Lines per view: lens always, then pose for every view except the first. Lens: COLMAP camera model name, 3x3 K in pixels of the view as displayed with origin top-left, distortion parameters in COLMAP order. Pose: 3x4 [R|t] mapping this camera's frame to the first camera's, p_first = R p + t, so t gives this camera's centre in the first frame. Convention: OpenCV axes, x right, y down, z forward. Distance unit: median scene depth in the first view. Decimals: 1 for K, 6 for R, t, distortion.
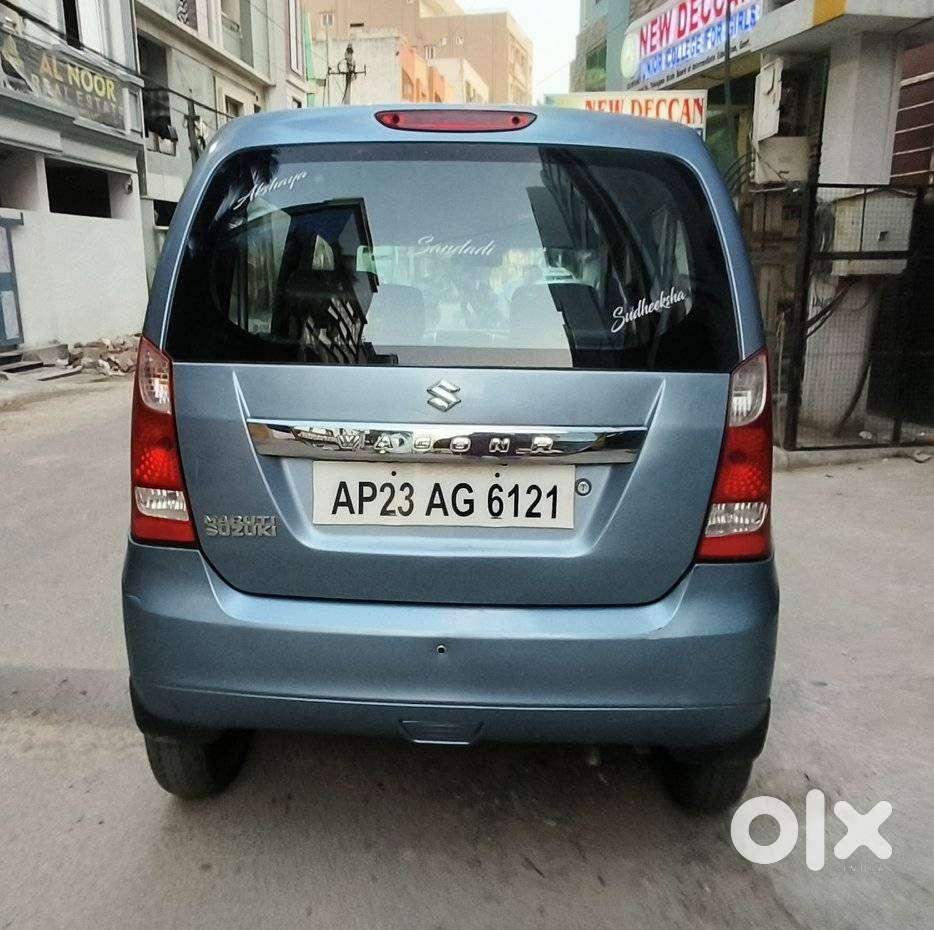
lens RADIAL K [[924.5, 0, 469.6], [0, 924.5, 462.7], [0, 0, 1]] dist [0.001268, 0.000000]
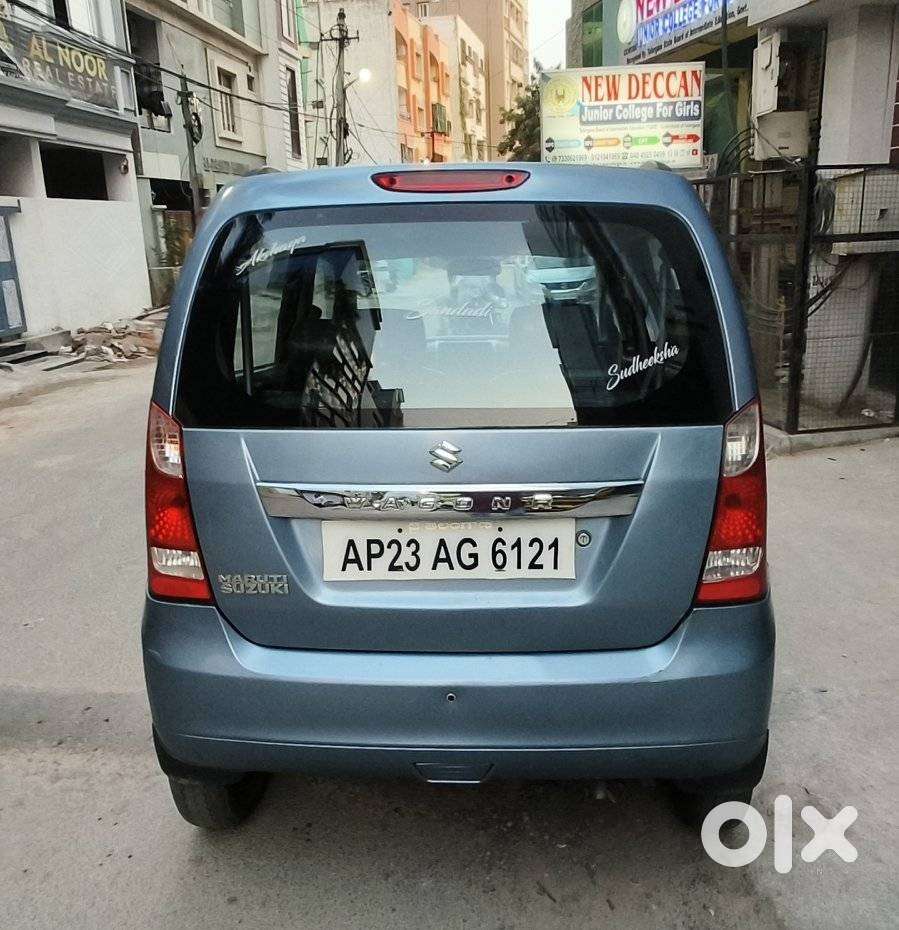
lens RADIAL K [[924.9, 0, 471.2], [0, 924.9, 458.0], [0, 0, 1]] dist [0.004908, 0.000000]
pose [[0.999600, -0.027701, -0.005773, 0.004798], [0.027899, 0.998898, 0.037739, -0.088741], [0.004721, -0.037885, 0.999271, -0.025974]]
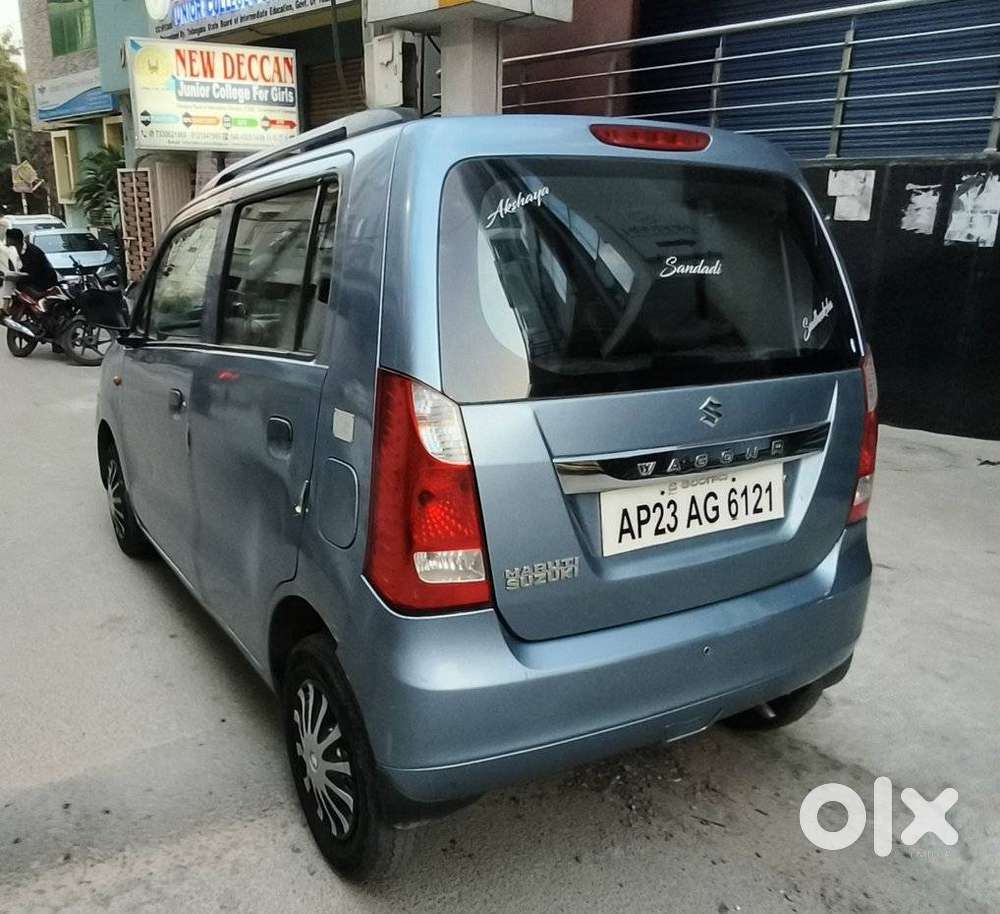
lens RADIAL K [[908.8, 0, 438.8], [0, 908.8, 452.3], [0, 0, 1]] dist [-0.004524, 0.019196]
pose [[0.848024, -0.127949, 0.514280, -0.665509], [0.100719, 0.991642, 0.080631, -0.114830], [-0.520299, -0.016579, 0.853823, 0.231425]]
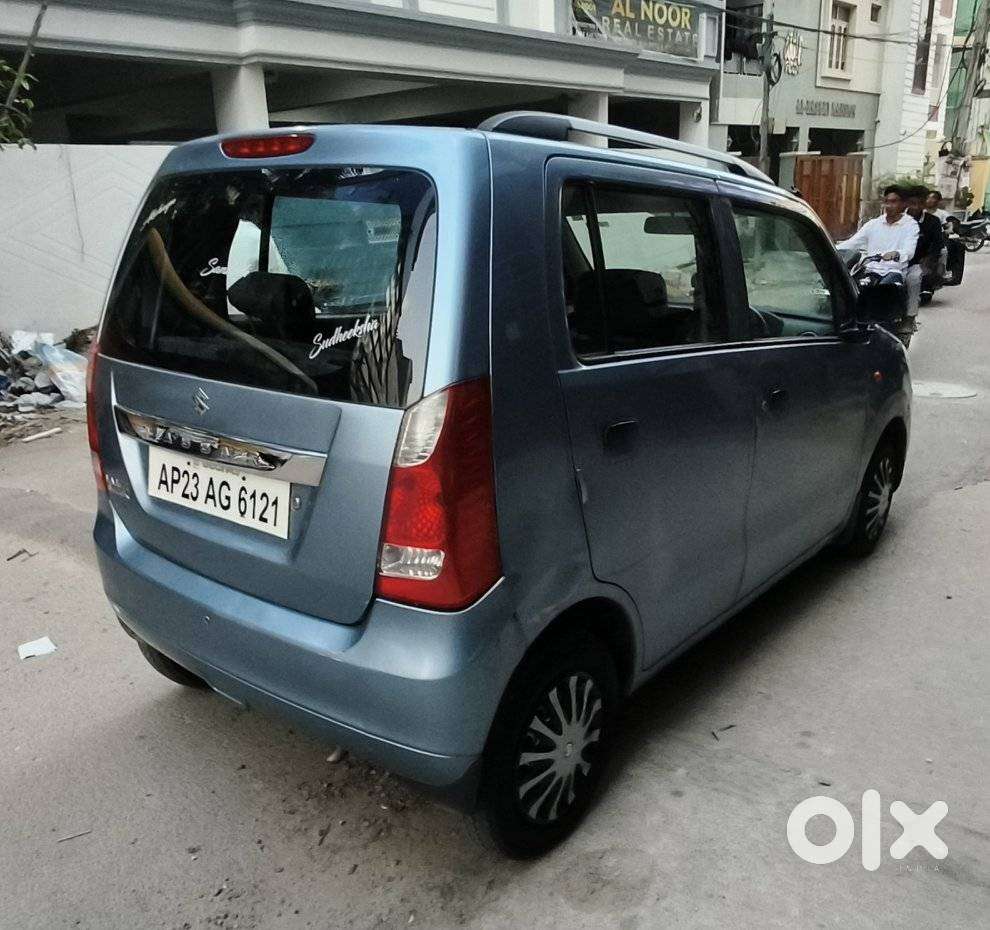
lens RADIAL K [[932.9, 0, 495.8], [0, 932.9, 464.4], [0, 0, 1]] dist [0.006257, 0.000000]
pose [[0.794419, 0.145852, -0.589598, 0.769091], [-0.093791, 0.988554, 0.118171, -0.136042], [0.600085, -0.038578, 0.799006, 0.242596]]
